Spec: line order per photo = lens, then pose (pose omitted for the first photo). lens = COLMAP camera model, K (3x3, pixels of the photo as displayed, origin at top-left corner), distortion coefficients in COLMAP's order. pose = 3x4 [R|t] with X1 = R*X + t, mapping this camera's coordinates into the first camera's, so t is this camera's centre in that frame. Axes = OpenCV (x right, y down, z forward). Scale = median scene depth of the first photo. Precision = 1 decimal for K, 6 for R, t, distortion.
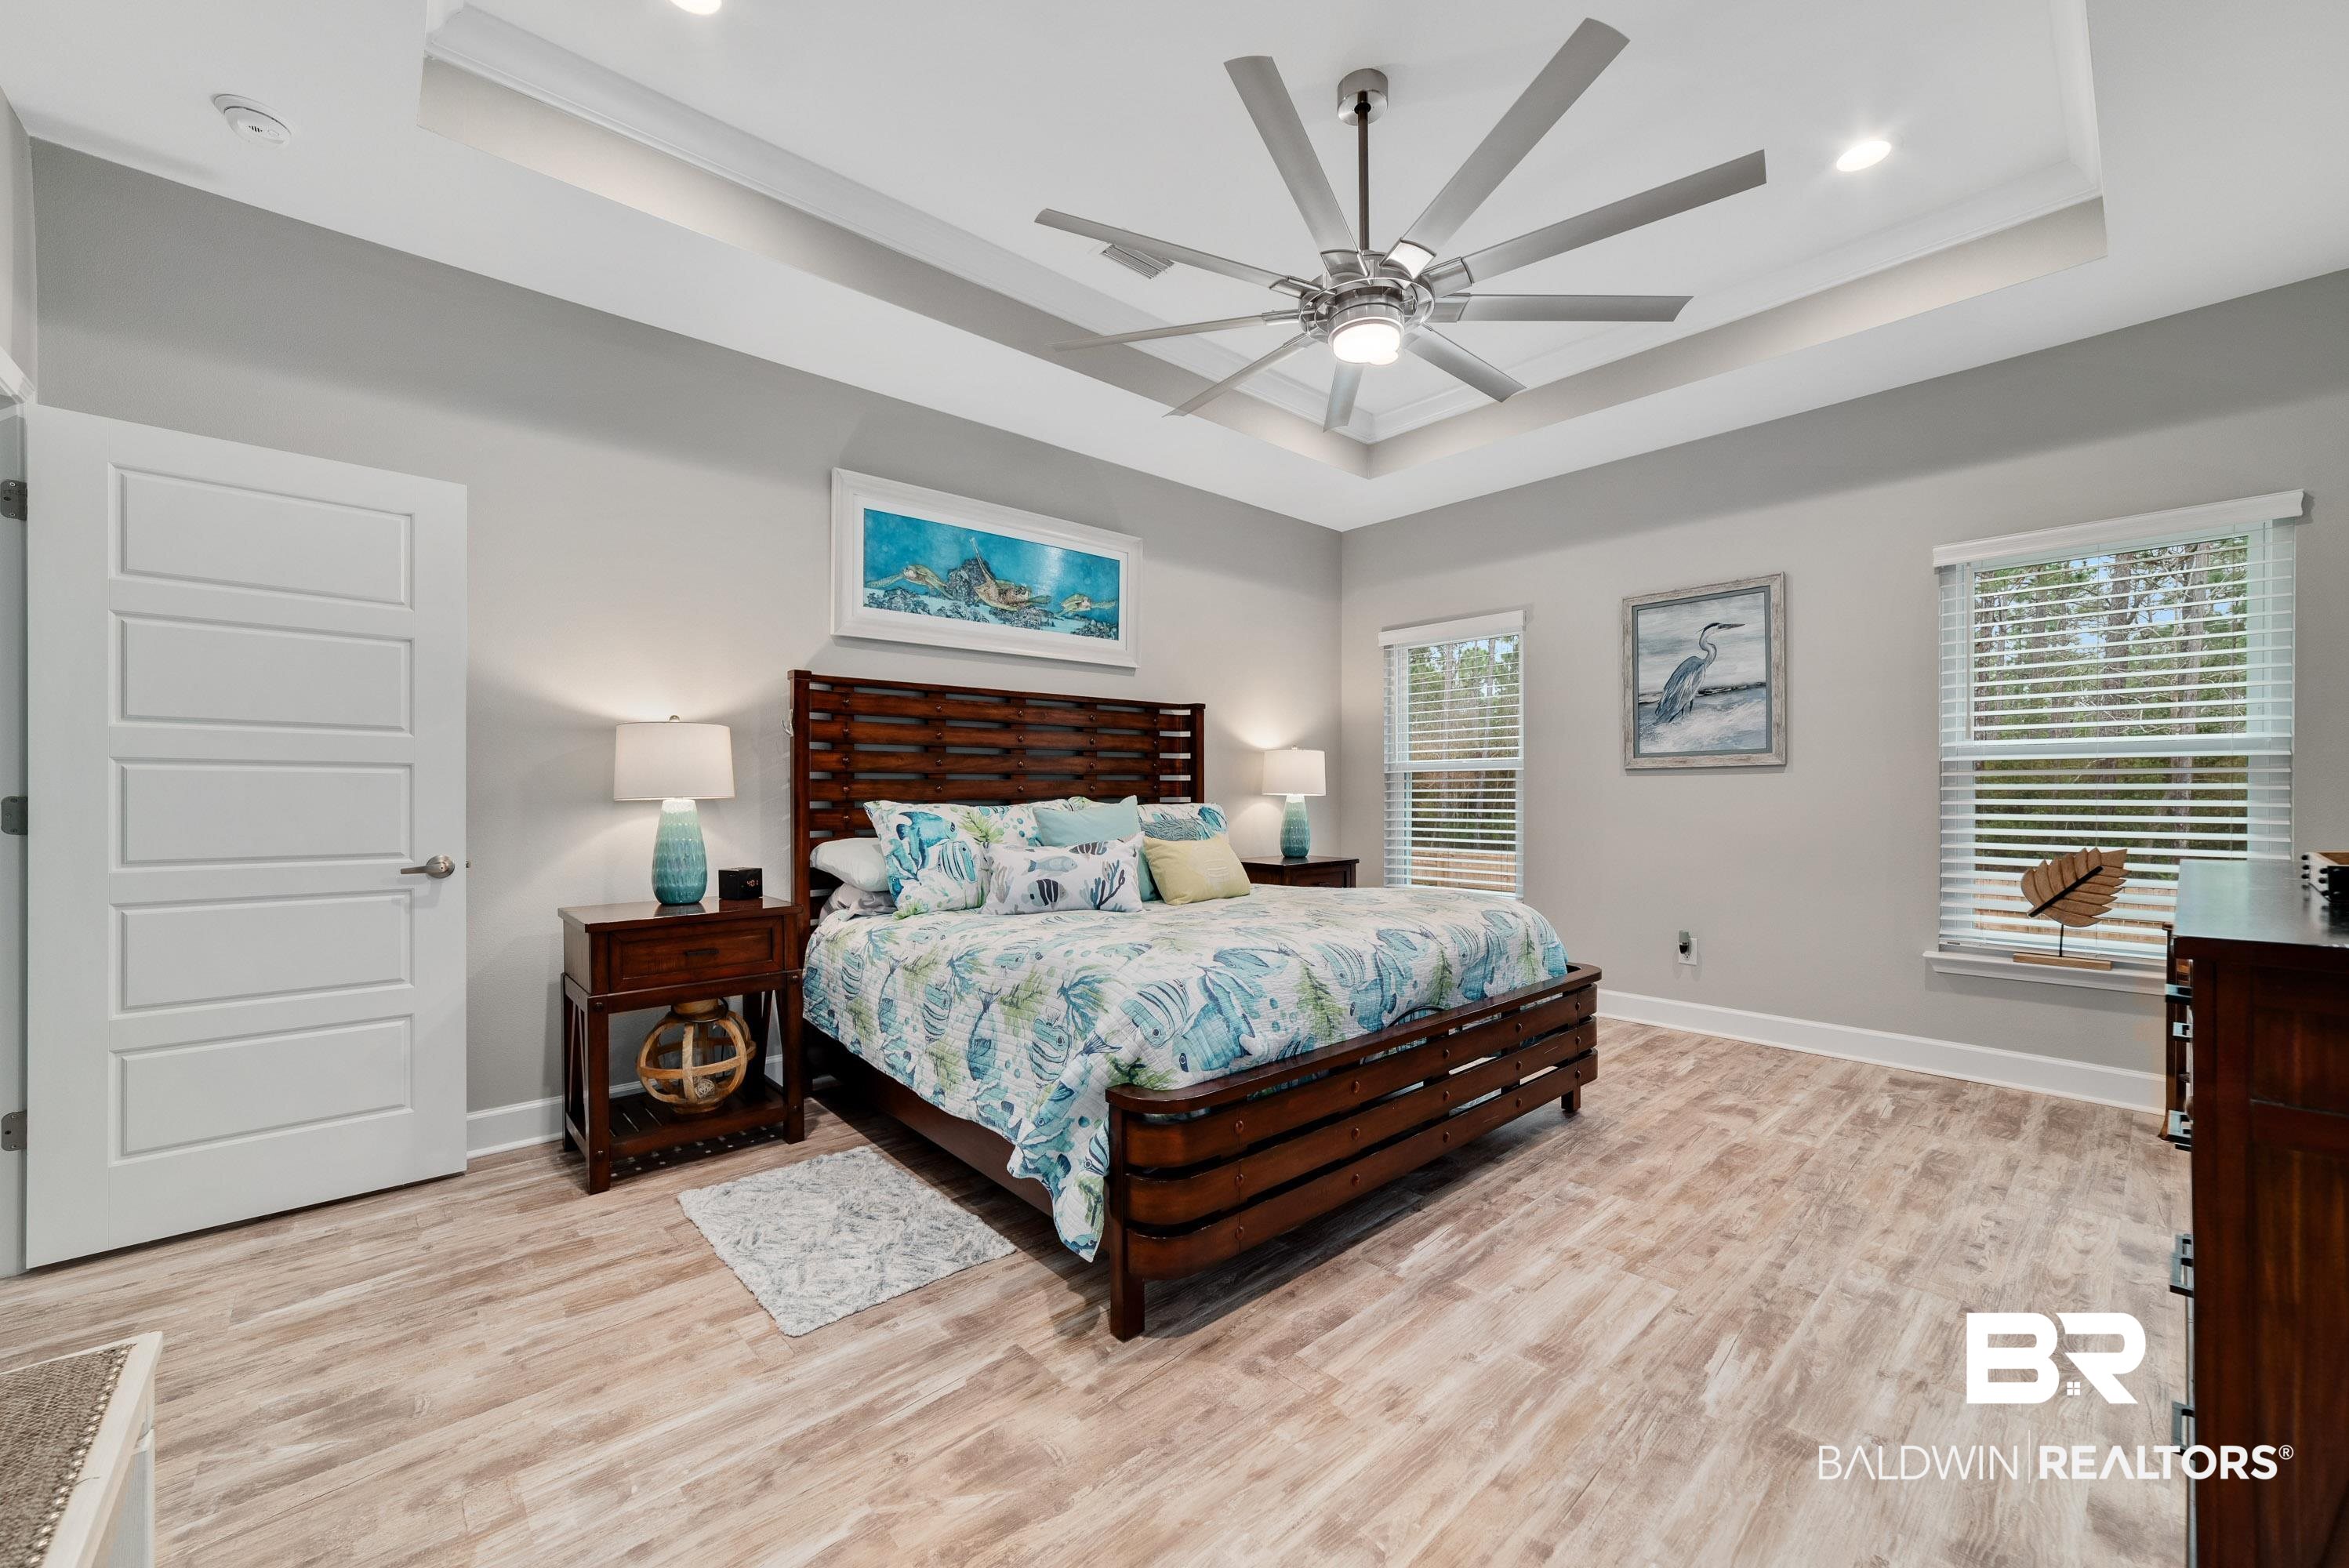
lens RADIAL K [[907.5, 0, 1174.8], [0, 907.5, 788.8], [0, 0, 1]] dist [-0.017608, 0.006840]
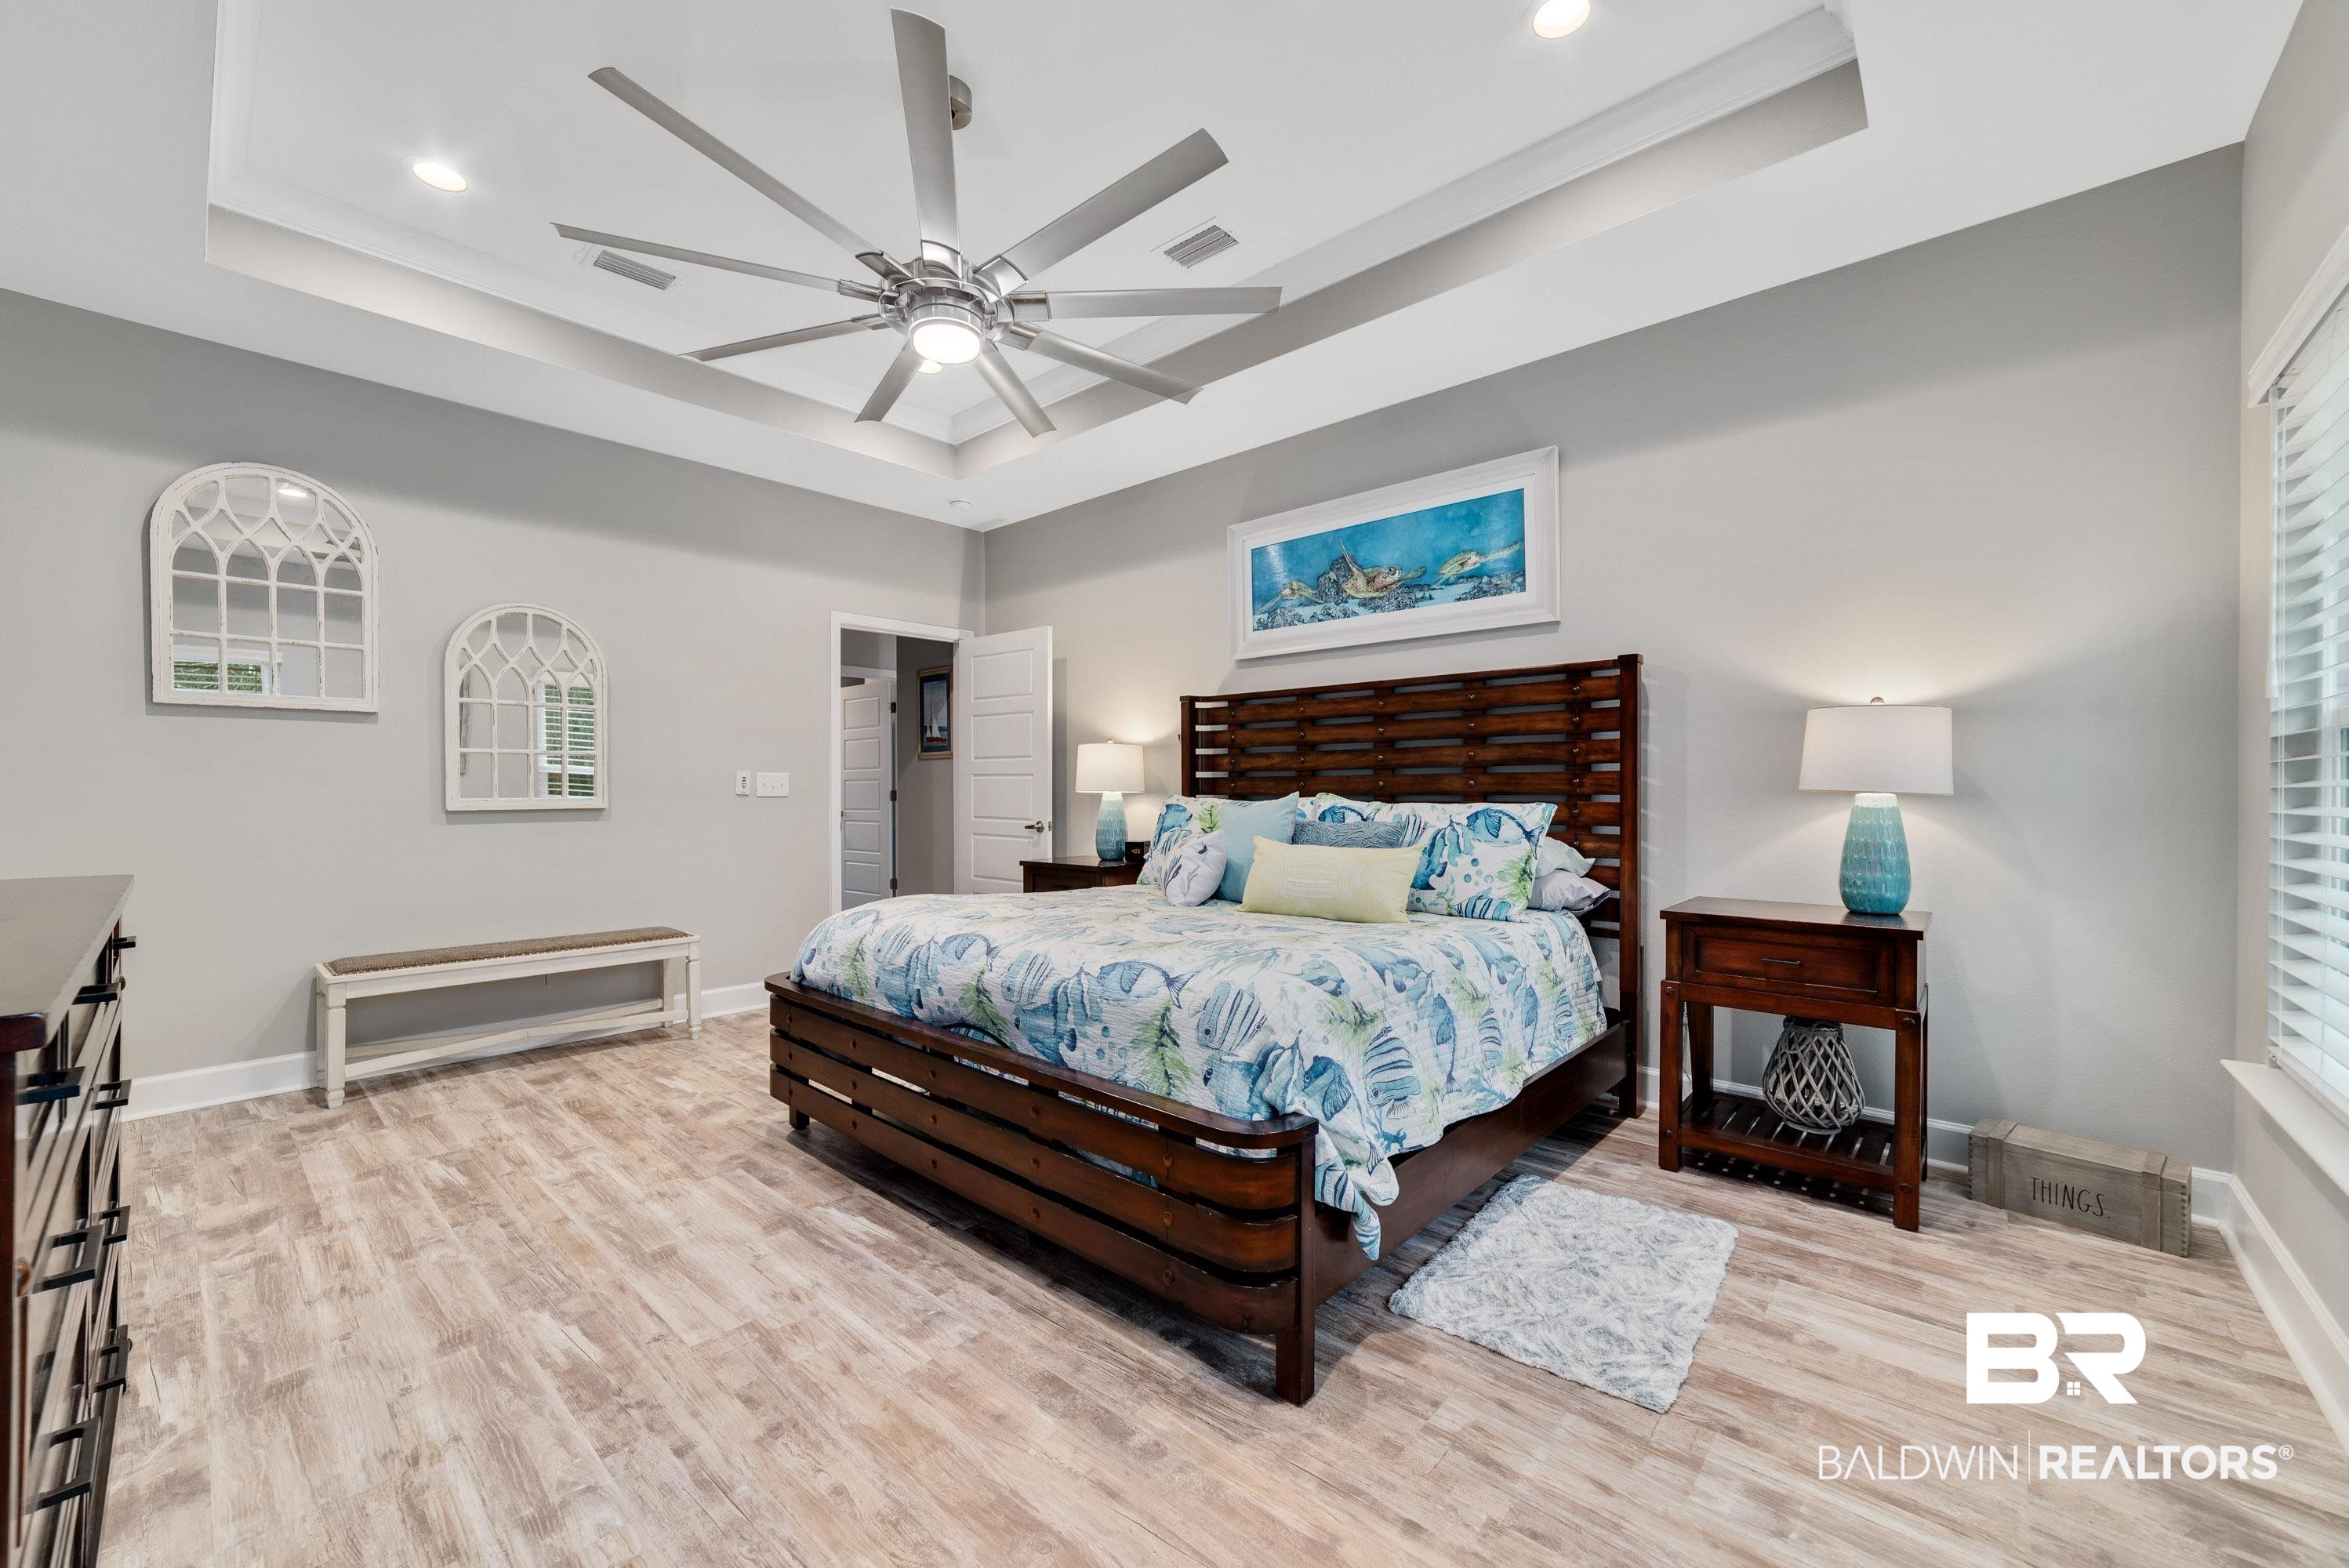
lens RADIAL K [[907.5, 0, 1175.0], [0, 907.5, 790.1], [0, 0, 1]] dist [-0.017608, 0.006840]
pose [[0.108742, 0.004300, -0.994061, 1.061104], [0.004201, 0.999980, 0.004785, 0.000778], [0.994061, -0.004697, 0.108722, 0.979586]]
